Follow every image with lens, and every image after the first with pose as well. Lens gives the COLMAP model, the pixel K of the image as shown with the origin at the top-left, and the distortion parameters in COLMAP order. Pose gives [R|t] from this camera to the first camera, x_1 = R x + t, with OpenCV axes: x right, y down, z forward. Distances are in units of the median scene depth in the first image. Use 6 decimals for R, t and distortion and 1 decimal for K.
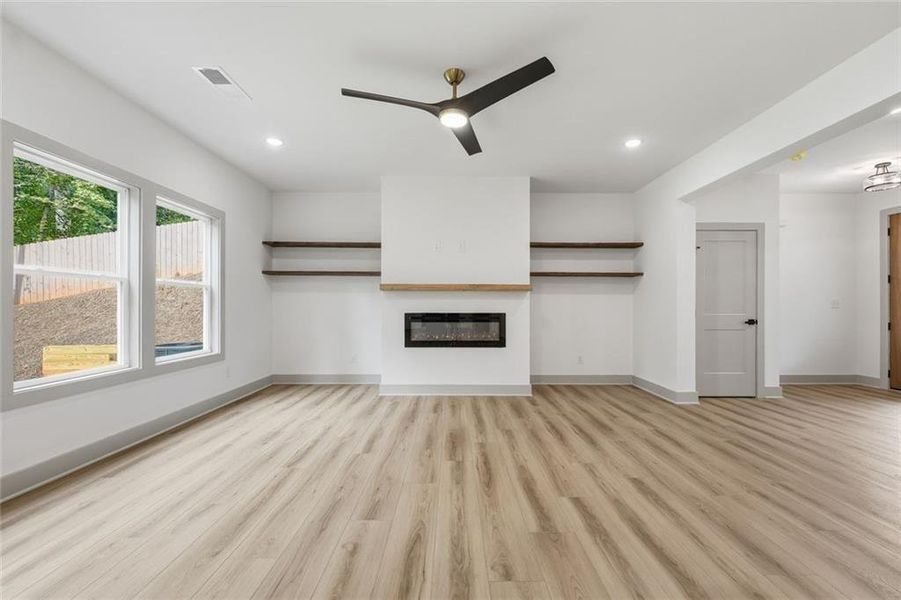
lens RADIAL K [[370.9, 0, 450.8], [0, 370.9, 305.0], [0, 0, 1]] dist [0.000088, 0.000037]
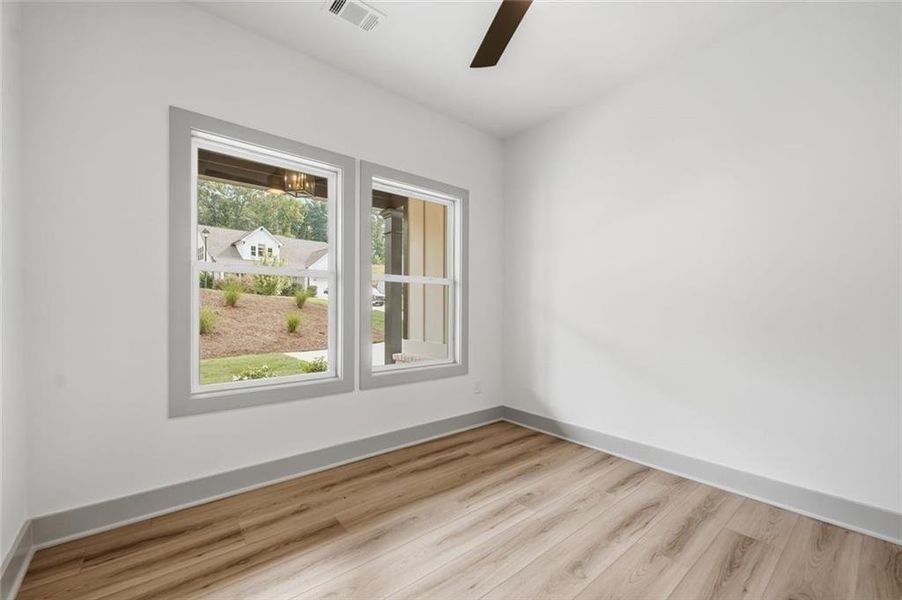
lens RADIAL K [[377.7, 0, 451.4], [0, 377.7, 309.2], [0, 0, 1]] dist [-0.001112, -0.000038]
pose [[0.651430, -0.001165, -0.758708, -0.013783], [0.004442, 0.999988, 0.002278, 0.007050], [0.758696, -0.004855, 0.651427, 0.497518]]
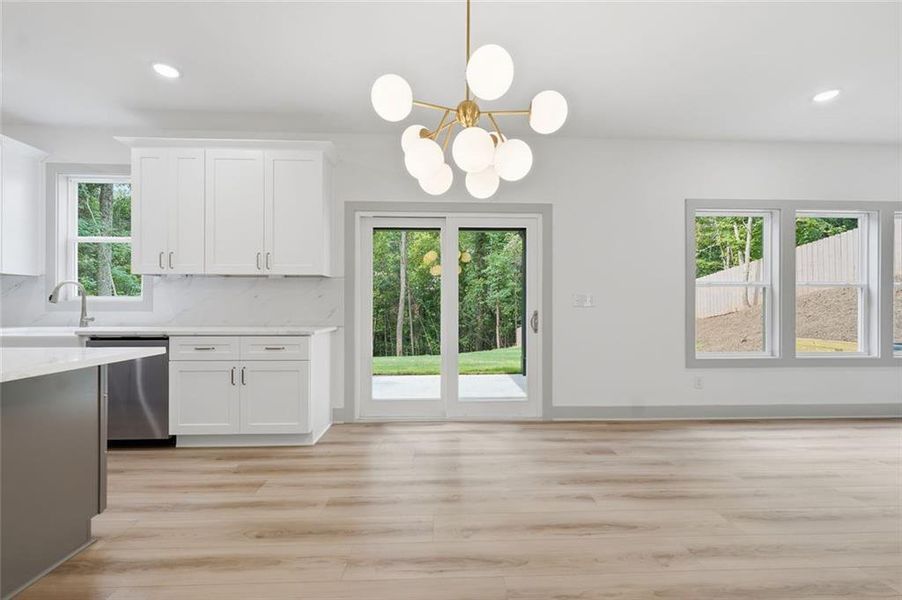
lens RADIAL K [[366.5, 0, 452.2], [0, 366.5, 306.9], [0, 0, 1]] dist [0.001068, 0.000320]
pose [[0.042542, 0.004249, -0.999086, 0.263831], [0.002409, 0.999988, 0.004356, -0.004748], [0.999092, -0.002592, 0.042532, -0.384743]]
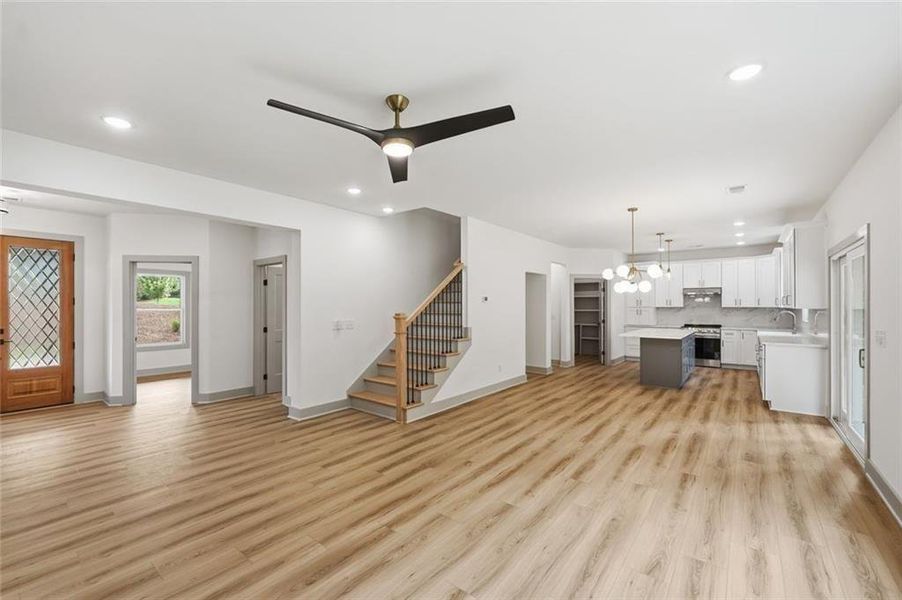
lens RADIAL K [[371.3, 0, 451.3], [0, 371.3, 305.0], [0, 0, 1]] dist [0.000088, 0.000037]
pose [[-0.784086, 0.002798, 0.620646, -0.476732], [-0.001756, 0.999976, -0.006728, -0.078185], [-0.620649, -0.006365, -0.784062, 1.172214]]
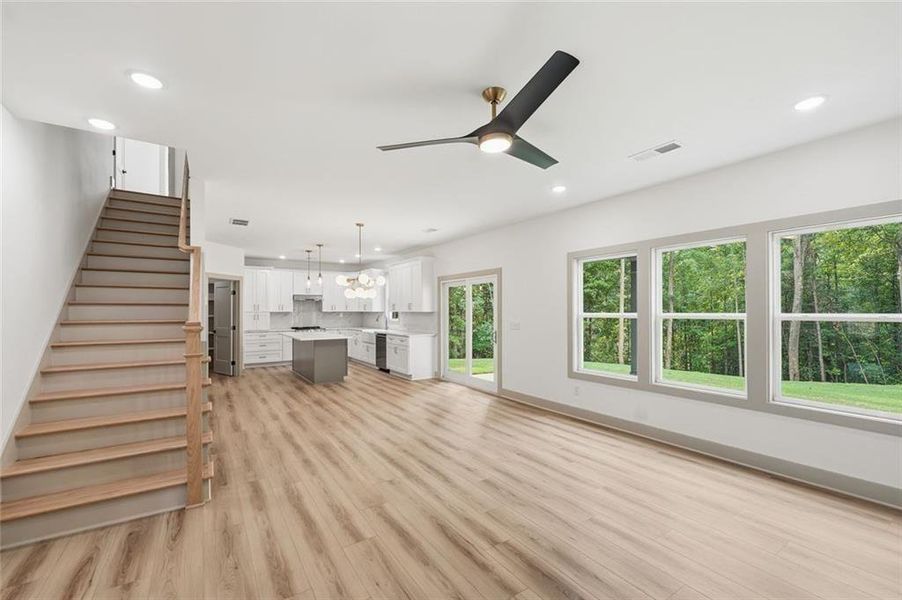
lens RADIAL K [[377.7, 0, 451.4], [0, 377.7, 309.2], [0, 0, 1]] dist [-0.001112, -0.000038]
pose [[-0.833423, -0.001517, -0.552633, 0.420187], [0.004289, 0.999948, -0.009213, -0.072708], [0.552618, -0.010049, -0.833374, 1.205492]]
